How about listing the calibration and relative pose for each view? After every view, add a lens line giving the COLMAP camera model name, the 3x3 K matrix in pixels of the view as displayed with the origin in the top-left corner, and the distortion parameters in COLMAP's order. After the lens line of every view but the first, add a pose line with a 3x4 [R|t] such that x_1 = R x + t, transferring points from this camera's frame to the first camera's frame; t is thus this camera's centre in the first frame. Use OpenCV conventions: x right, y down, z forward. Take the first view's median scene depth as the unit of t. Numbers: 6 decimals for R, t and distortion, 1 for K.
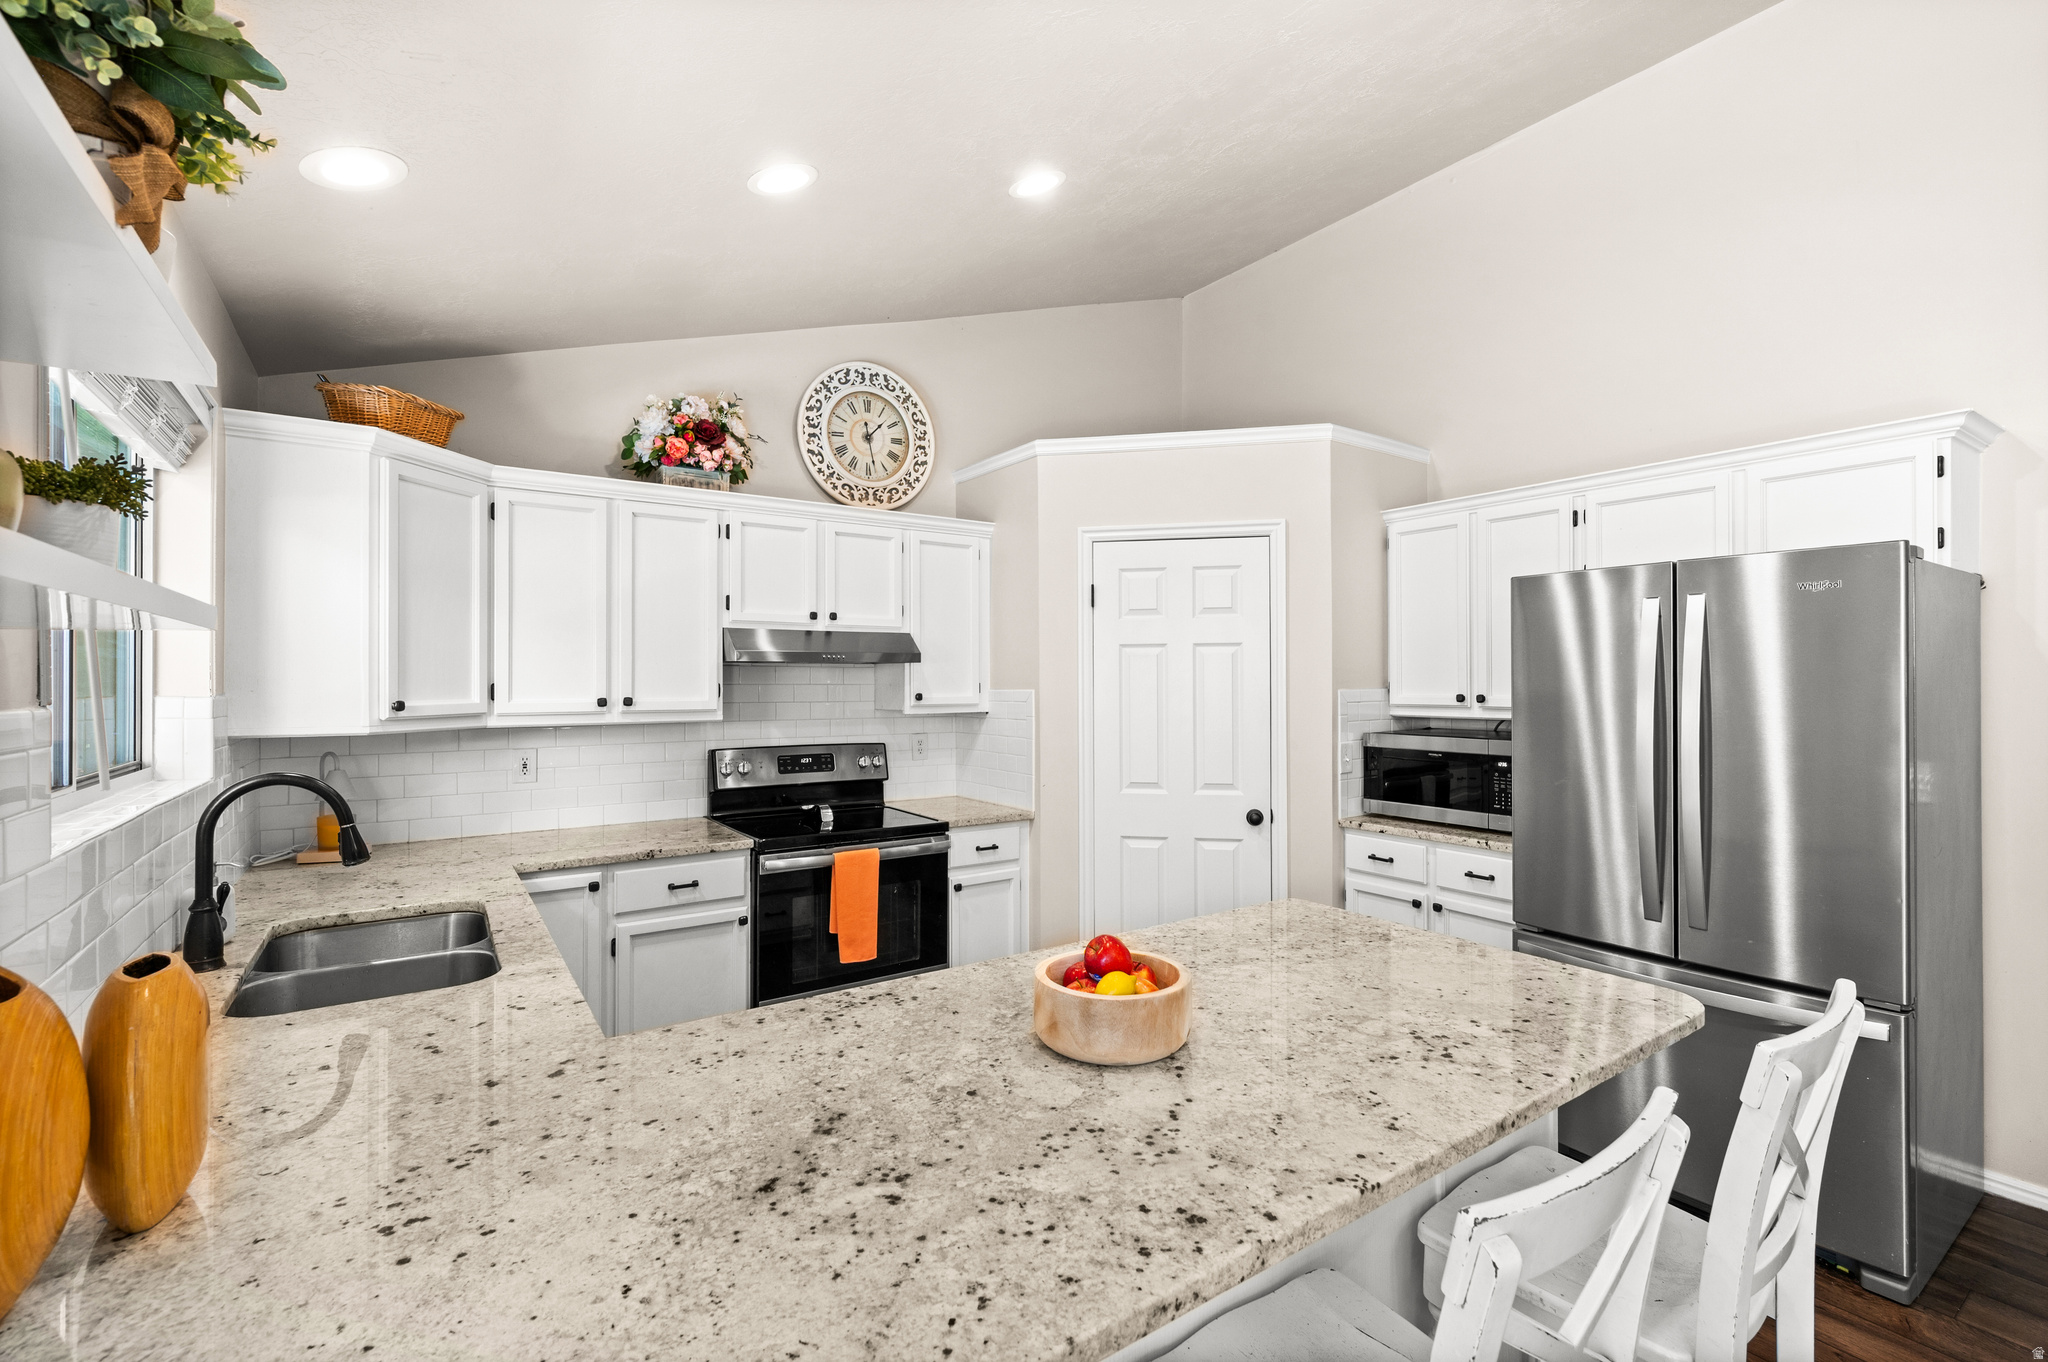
lens RADIAL K [[878.5, 0, 1004.2], [0, 878.5, 689.1], [0, 0, 1]] dist [0.006357, -0.001502]
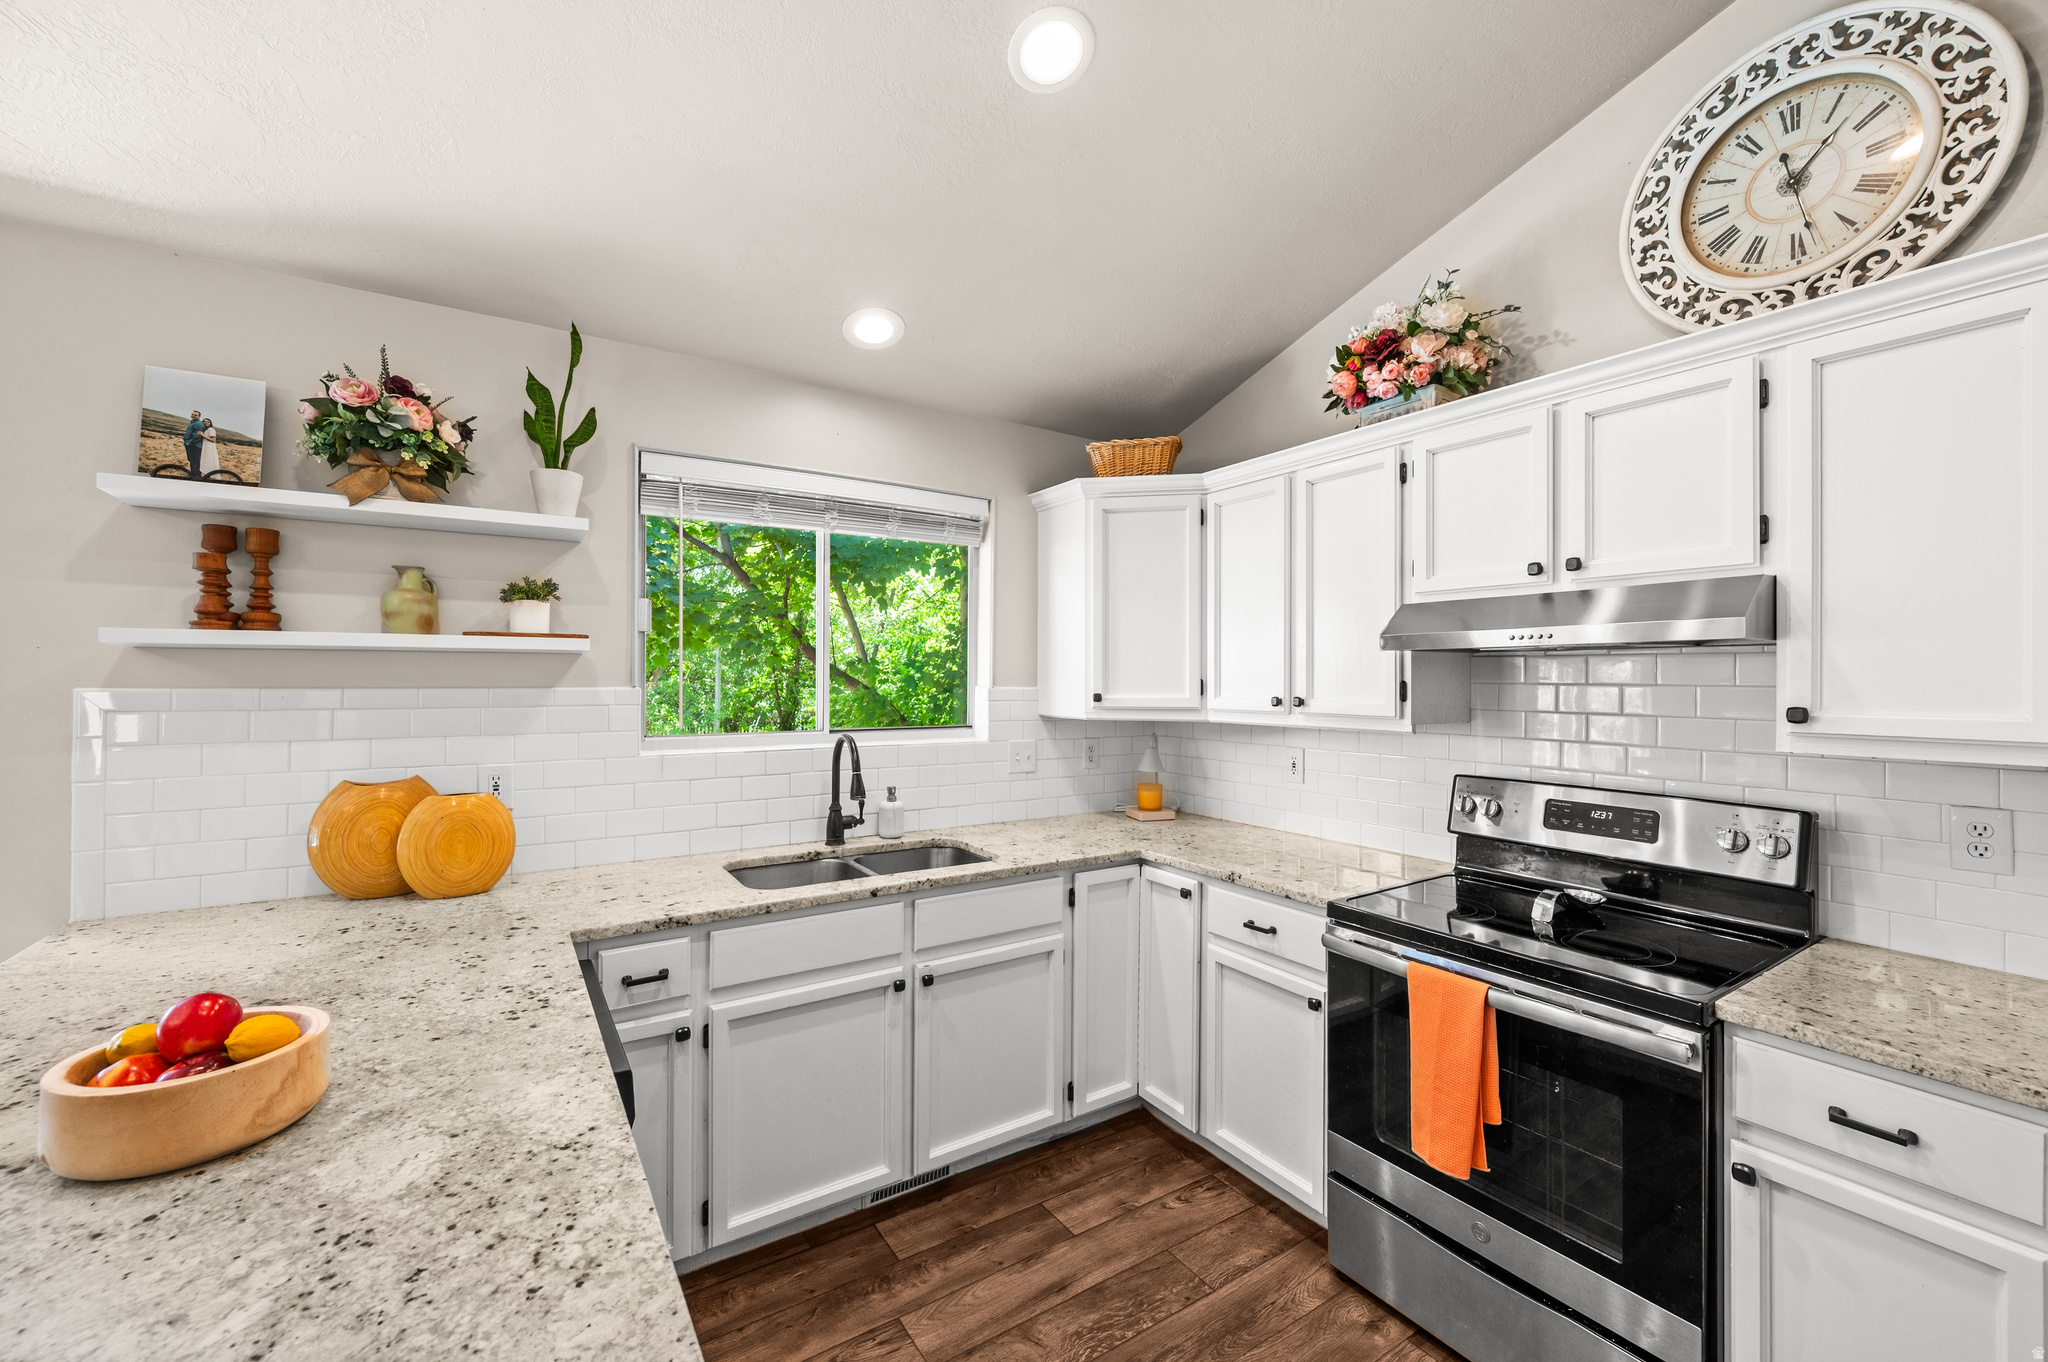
lens RADIAL K [[815.6, 0, 1049.5], [0, 815.6, 677.0], [0, 0, 1]] dist [-0.003326, 0.001559]
pose [[0.021603, -0.000553, -0.999766, 0.306759], [-0.013498, 0.999909, -0.000845, -0.005245], [0.999675, 0.013514, 0.021594, 0.618034]]
